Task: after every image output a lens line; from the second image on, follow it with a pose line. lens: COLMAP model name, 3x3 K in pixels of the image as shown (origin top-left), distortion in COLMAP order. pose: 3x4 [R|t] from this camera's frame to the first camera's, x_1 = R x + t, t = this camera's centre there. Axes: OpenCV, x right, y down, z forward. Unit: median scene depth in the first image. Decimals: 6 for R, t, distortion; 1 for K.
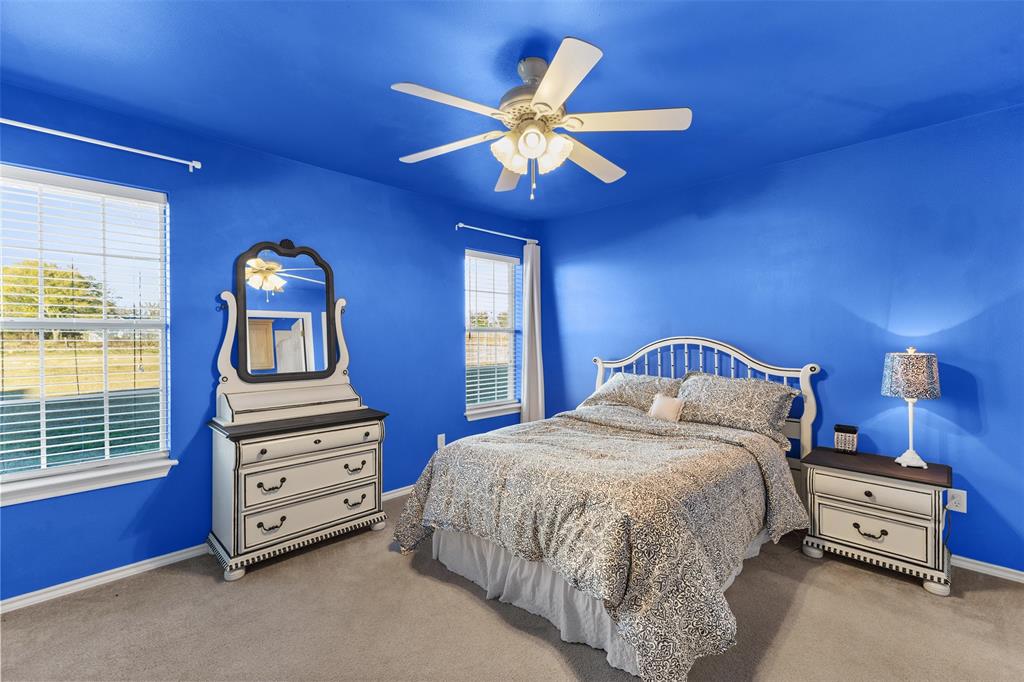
lens RADIAL K [[443.2, 0, 511.5], [0, 443.2, 331.4], [0, 0, 1]] dist [0.003881, -0.000003]
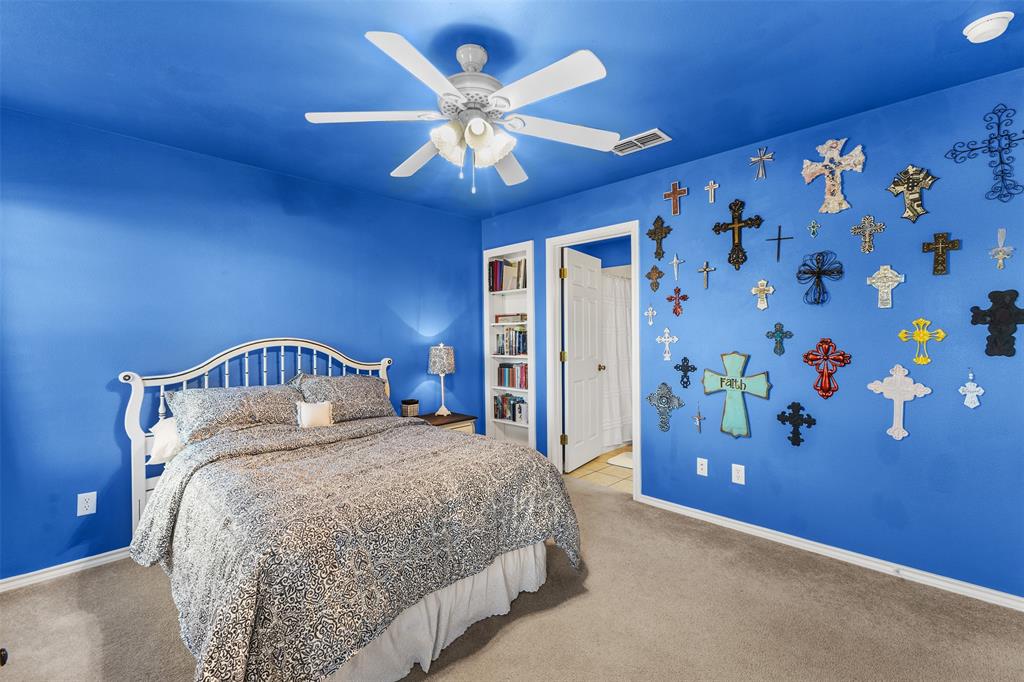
lens RADIAL K [[443.2, 0, 511.5], [0, 443.2, 331.4], [0, 0, 1]] dist [0.003881, -0.000003]
pose [[0.025627, 0.010305, 0.999618, -0.546027], [0.002464, 0.999943, -0.010372, 0.009198], [-0.999669, 0.002729, 0.025600, 0.543255]]
